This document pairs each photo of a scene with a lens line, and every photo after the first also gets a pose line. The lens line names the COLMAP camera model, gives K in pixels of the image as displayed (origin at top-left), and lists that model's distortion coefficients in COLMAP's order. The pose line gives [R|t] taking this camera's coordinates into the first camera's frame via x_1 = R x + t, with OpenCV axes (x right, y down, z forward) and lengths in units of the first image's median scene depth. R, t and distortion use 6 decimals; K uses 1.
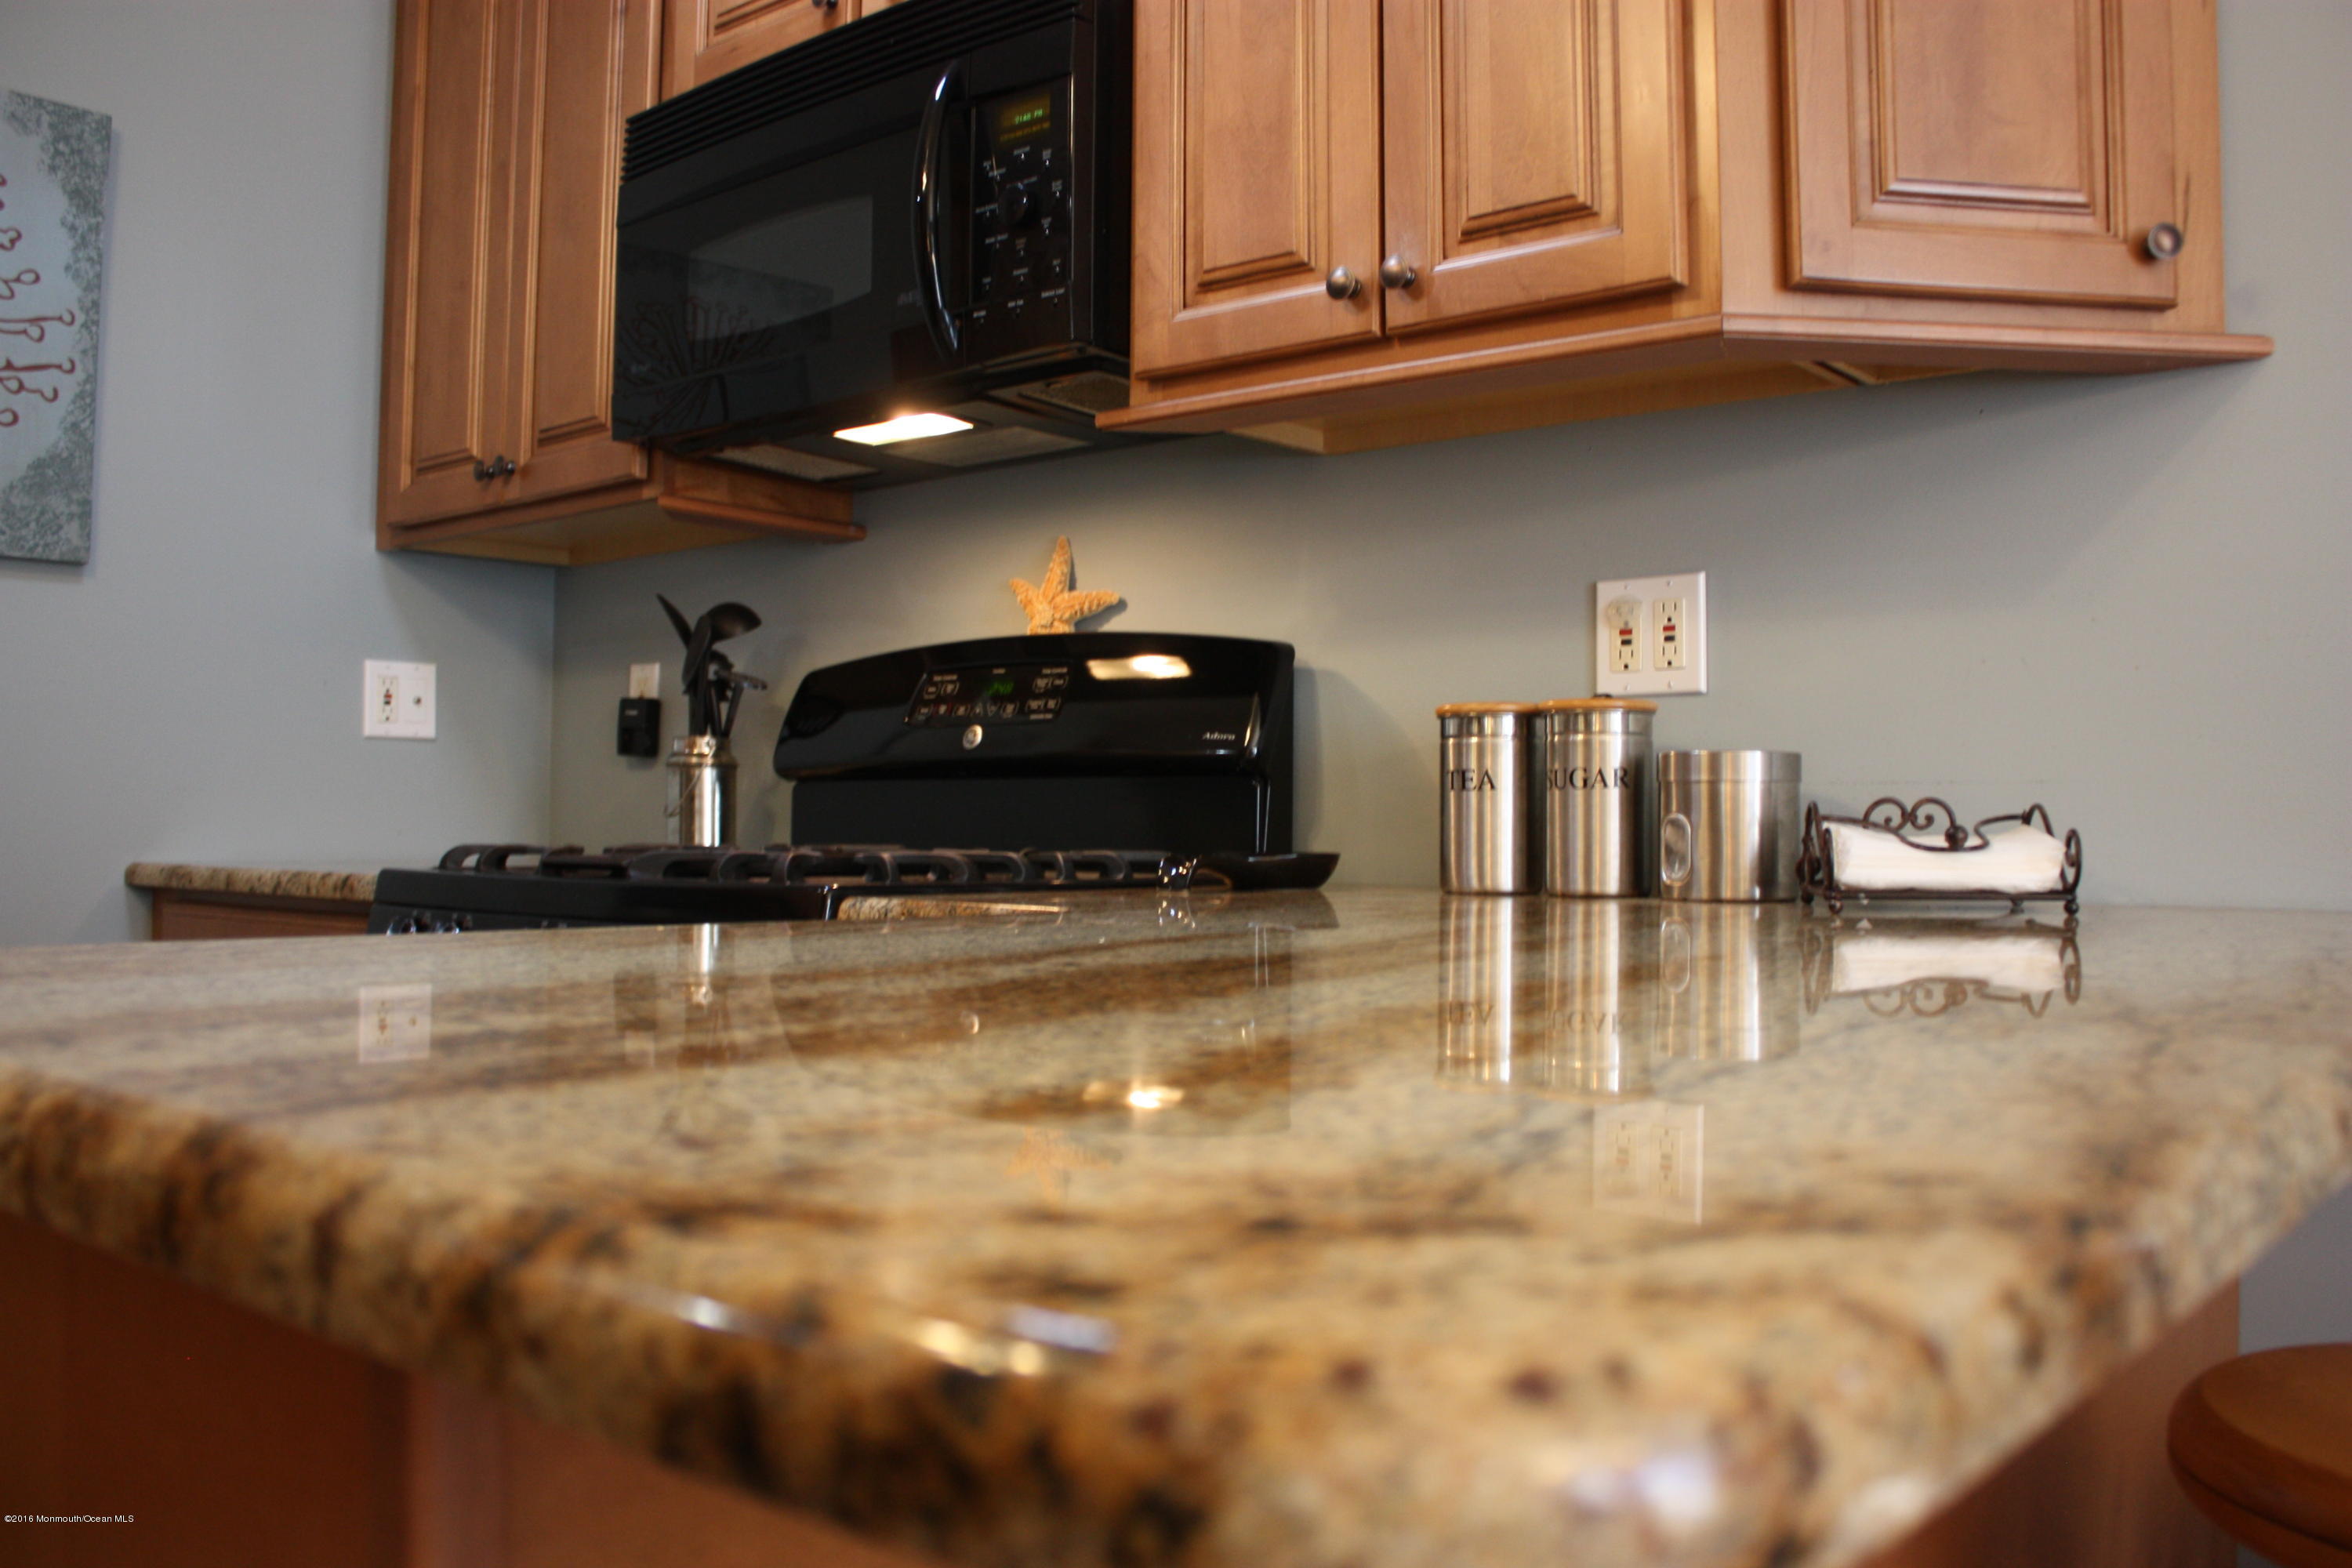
lens RADIAL K [[1983.7, 0, 1176.0], [0, 1983.7, 784.0], [0, 0, 1]] dist [-0.155640, 0.140288]
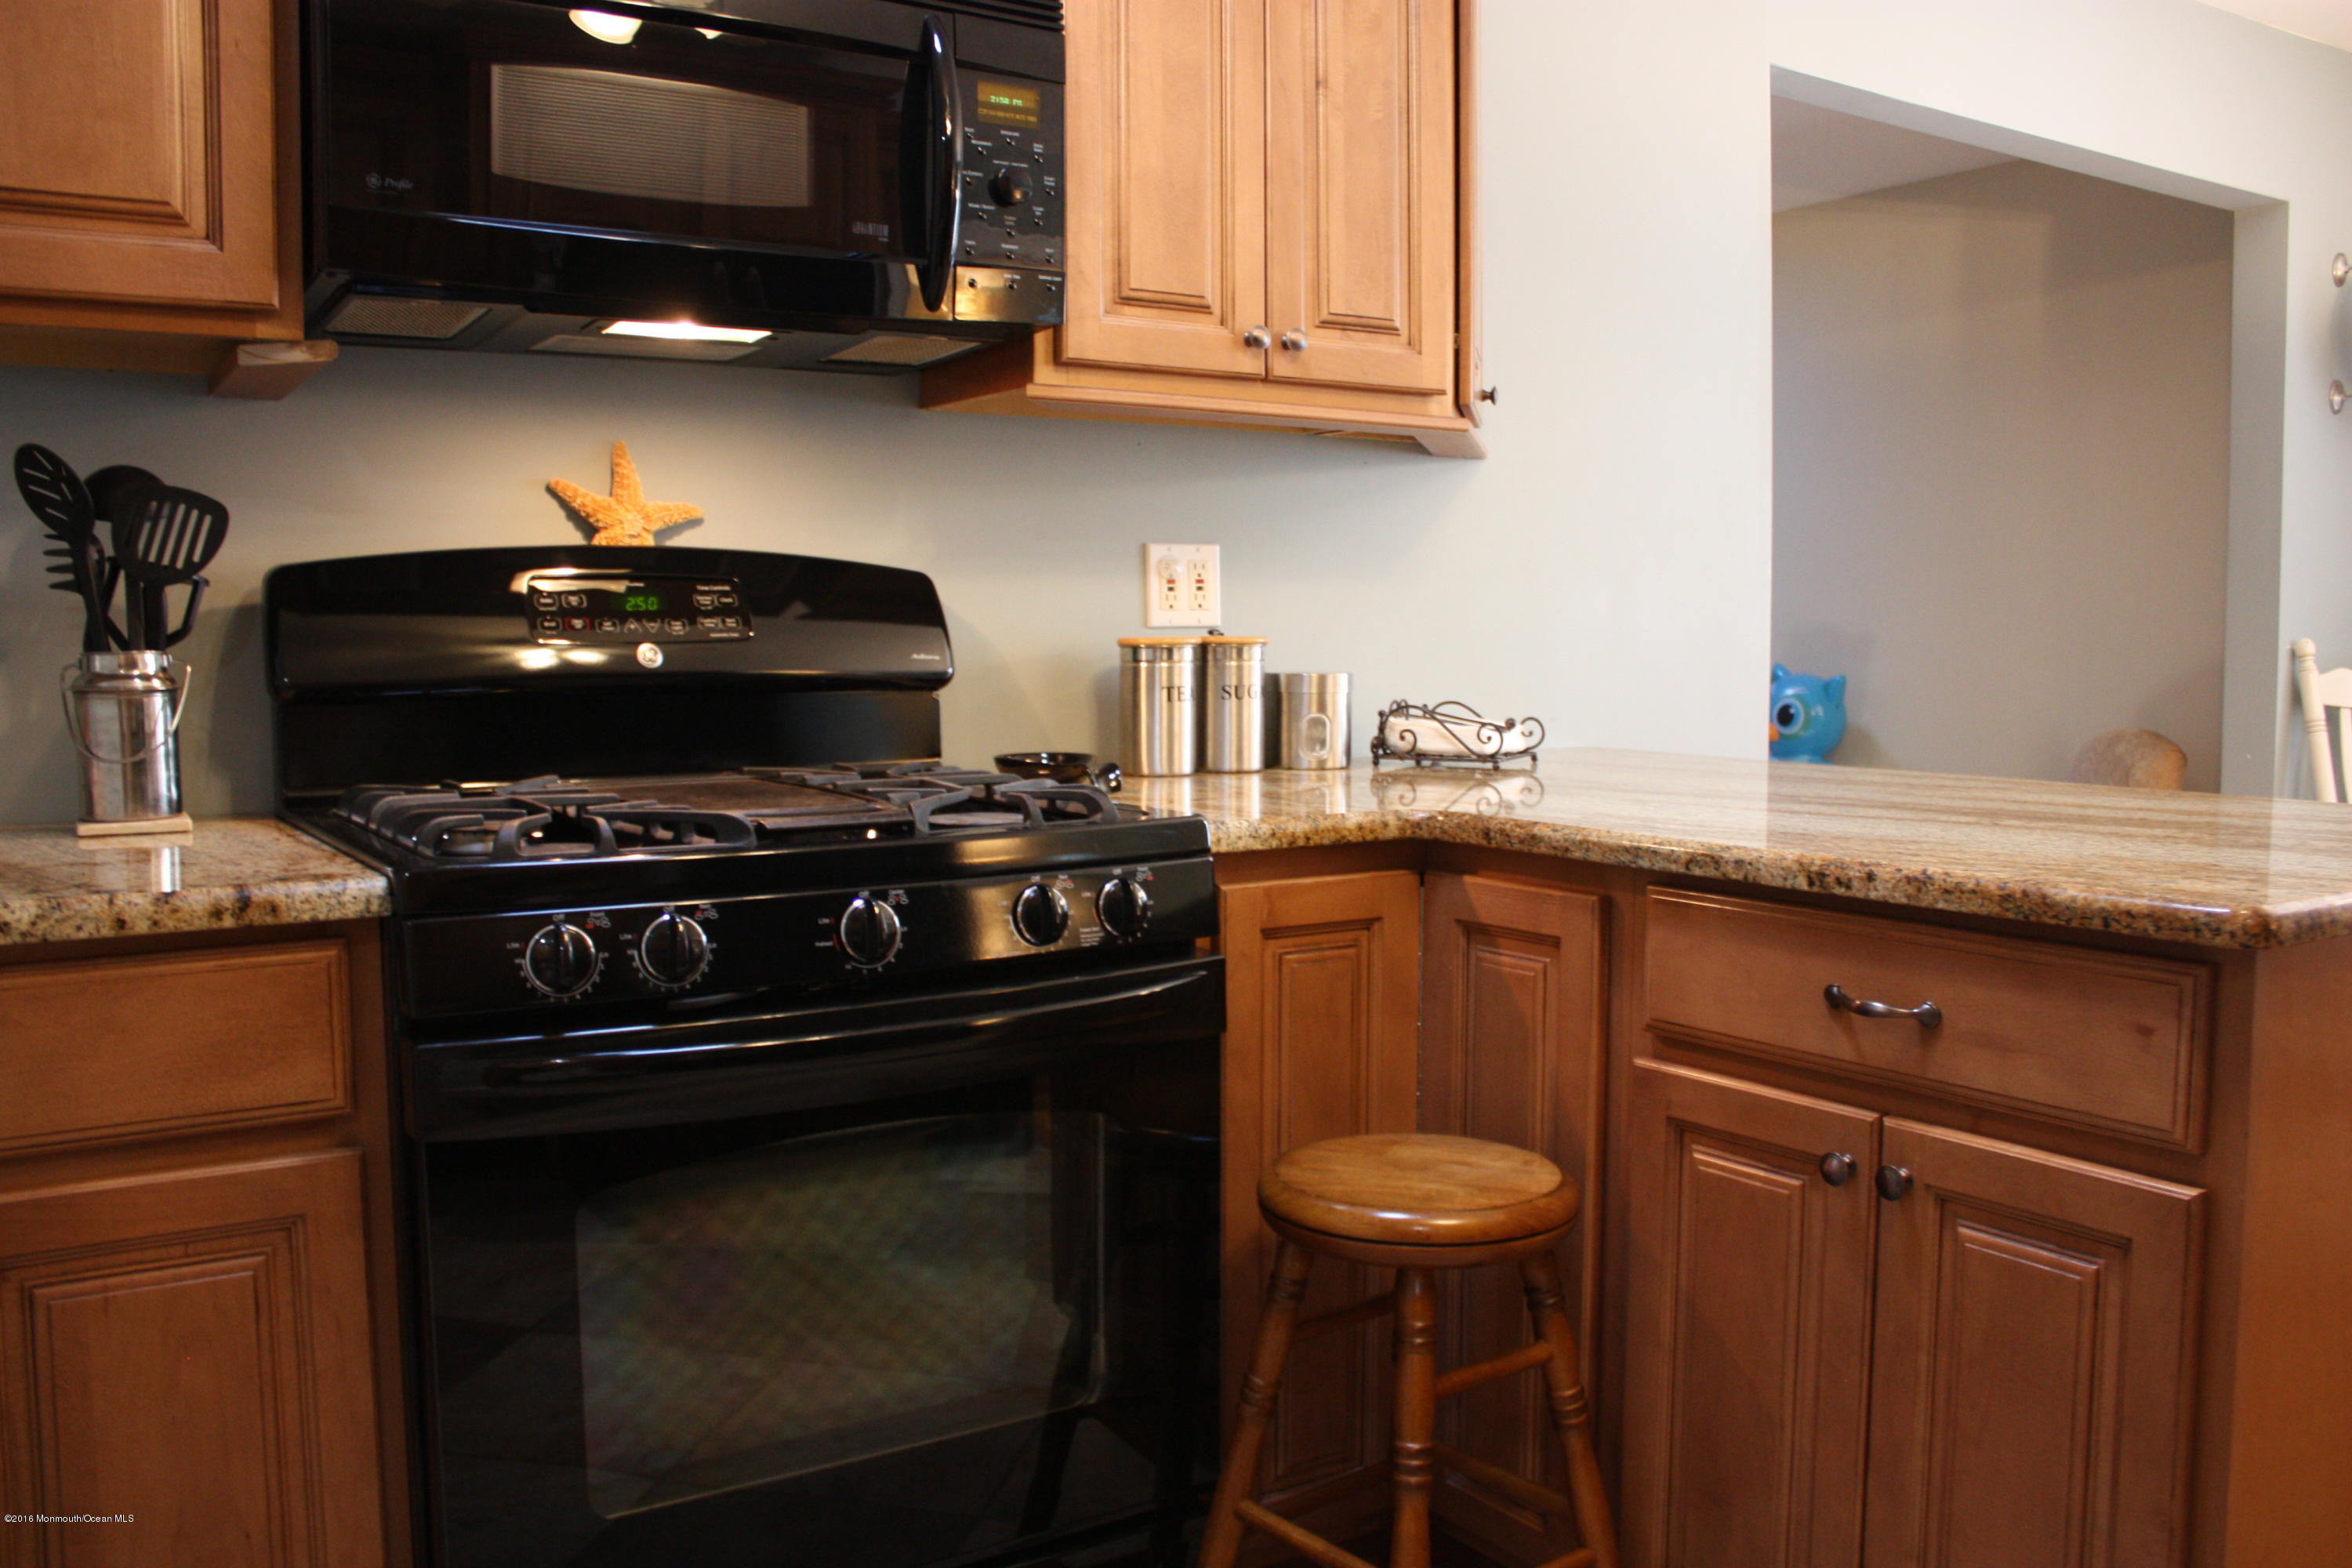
lens RADIAL K [[1983.7, 0, 1176.0], [0, 1983.7, 784.0], [0, 0, 1]] dist [-0.155640, 0.140288]
pose [[0.285051, -0.089146, 0.954358, -1.131066], [-0.019594, 0.994916, 0.098787, -0.073472], [-0.958312, -0.046859, 0.281855, 0.592347]]
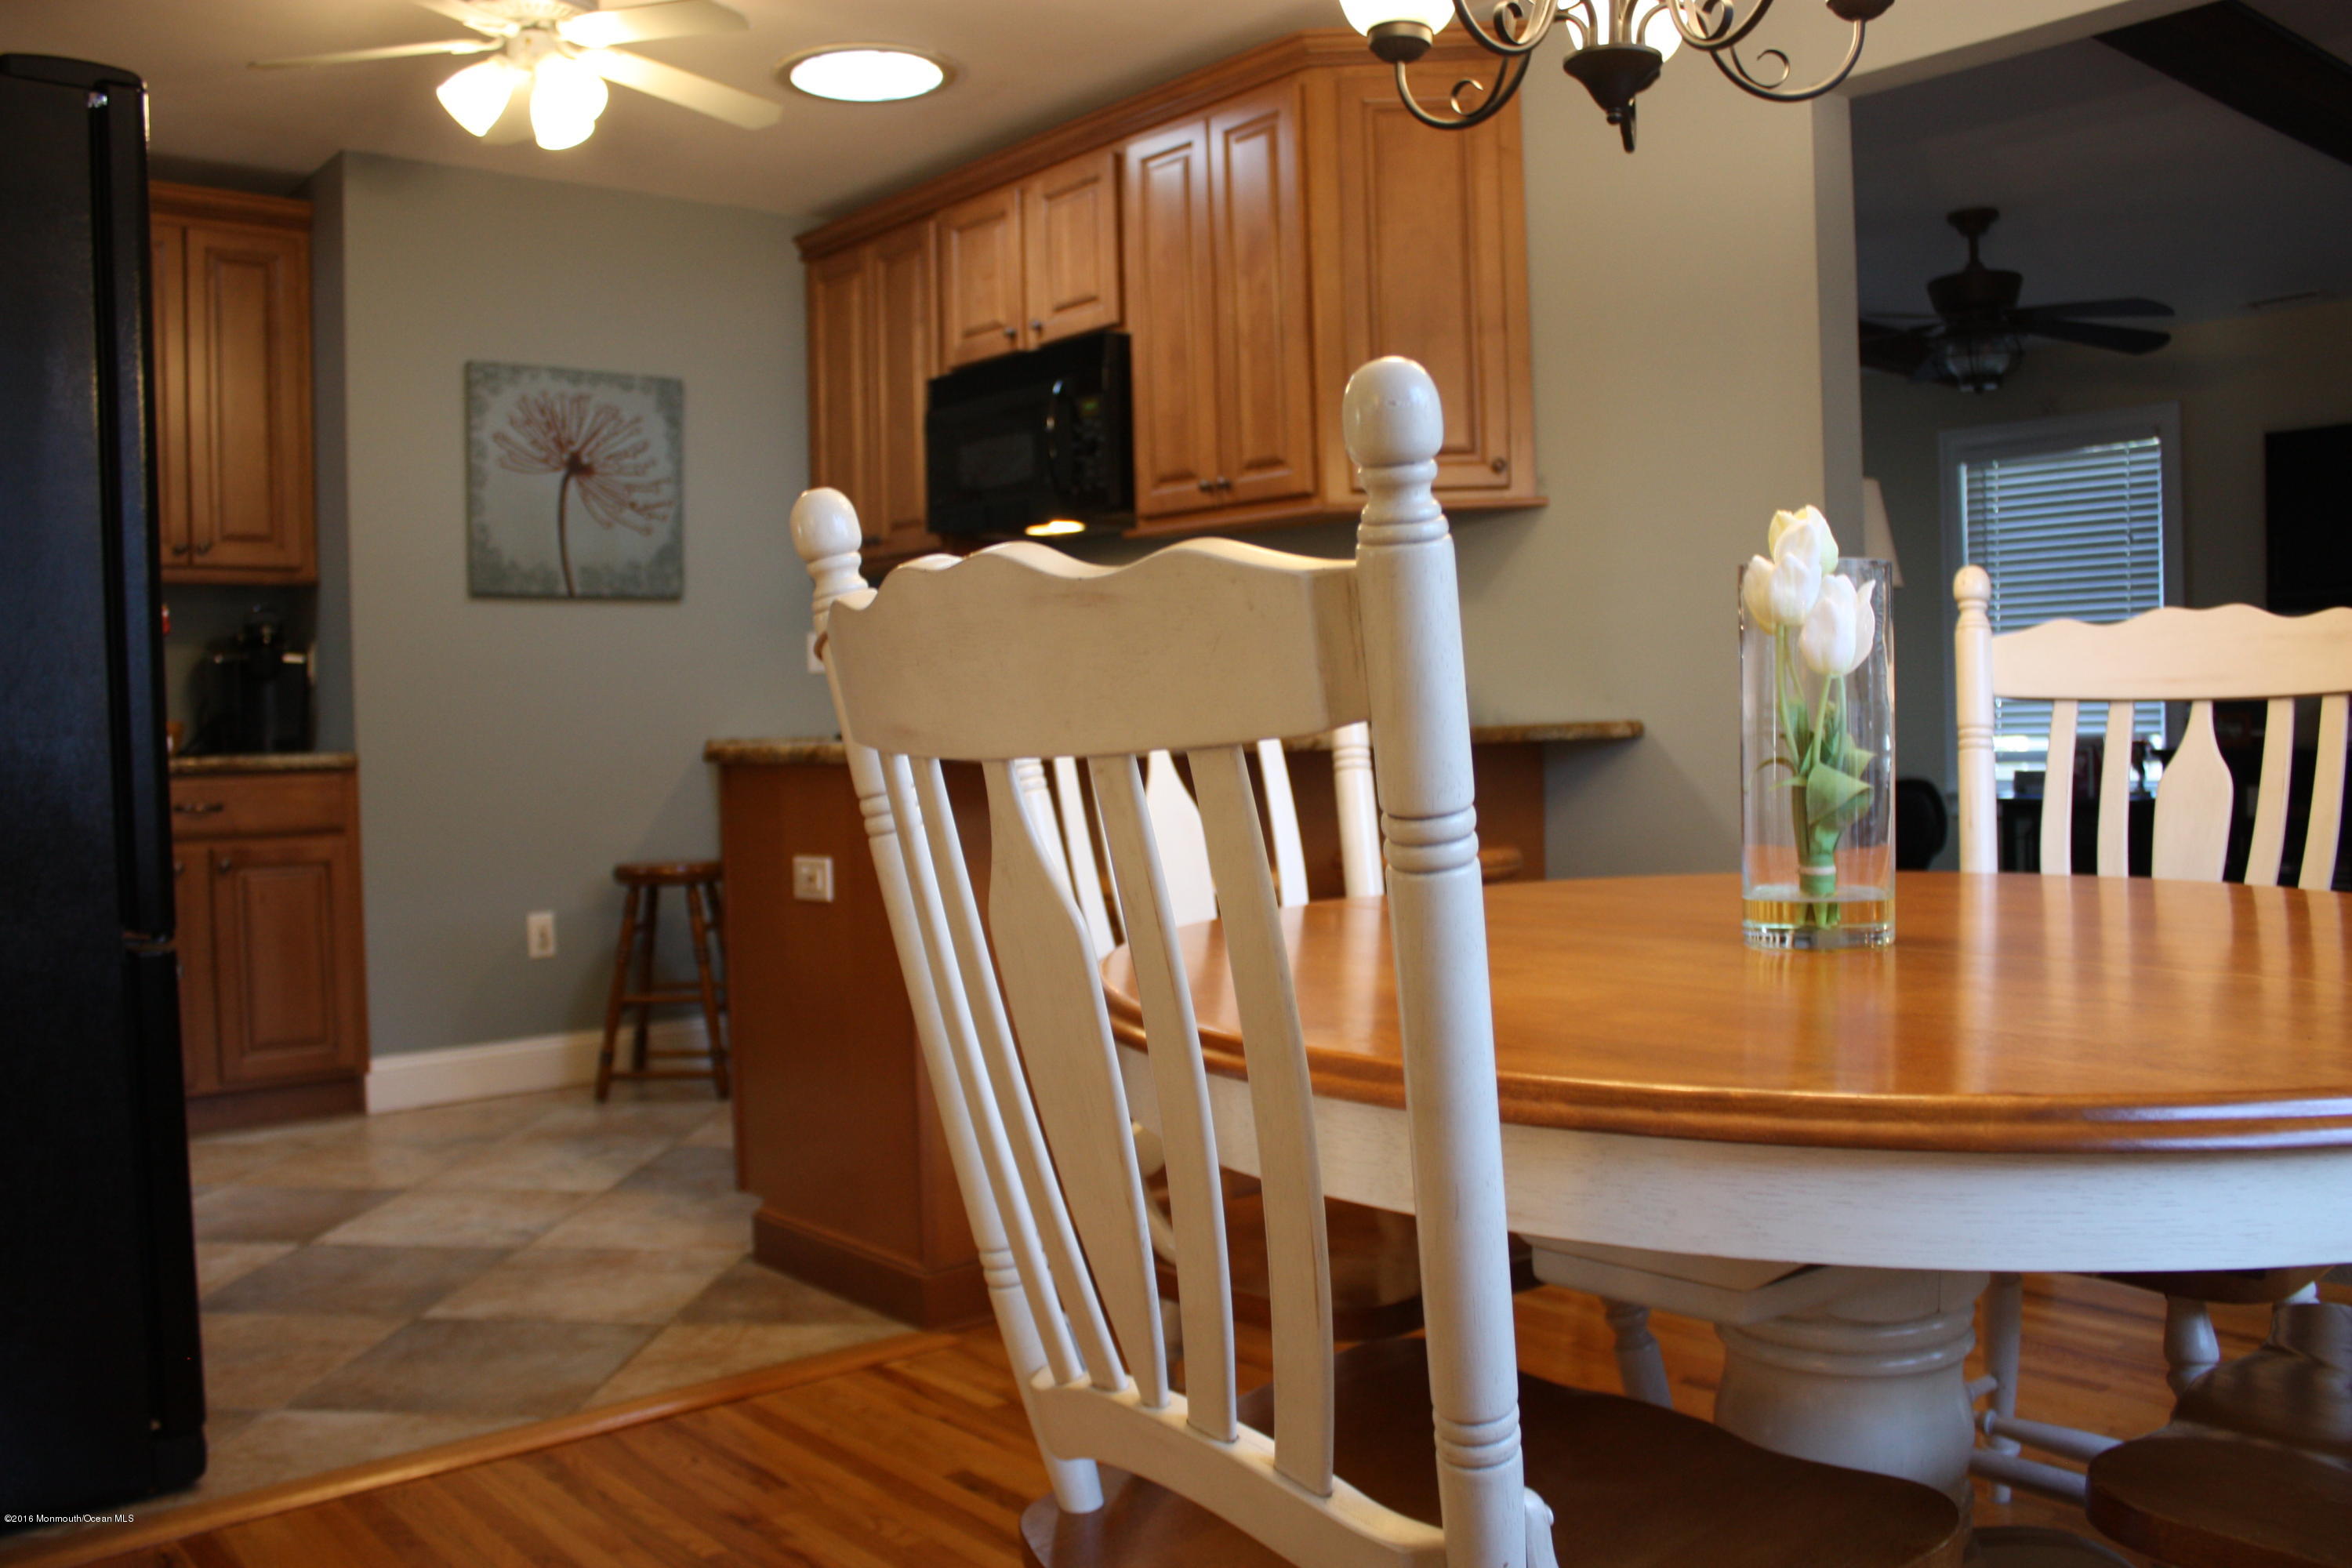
lens RADIAL K [[1983.7, 0, 1176.0], [0, 1983.7, 784.0], [0, 0, 1]] dist [-0.155640, 0.140288]
pose [[0.986731, -0.027794, -0.159970, 0.404131], [0.036646, 0.997940, 0.052656, -0.005236], [0.158177, -0.057820, 0.985716, -1.401922]]
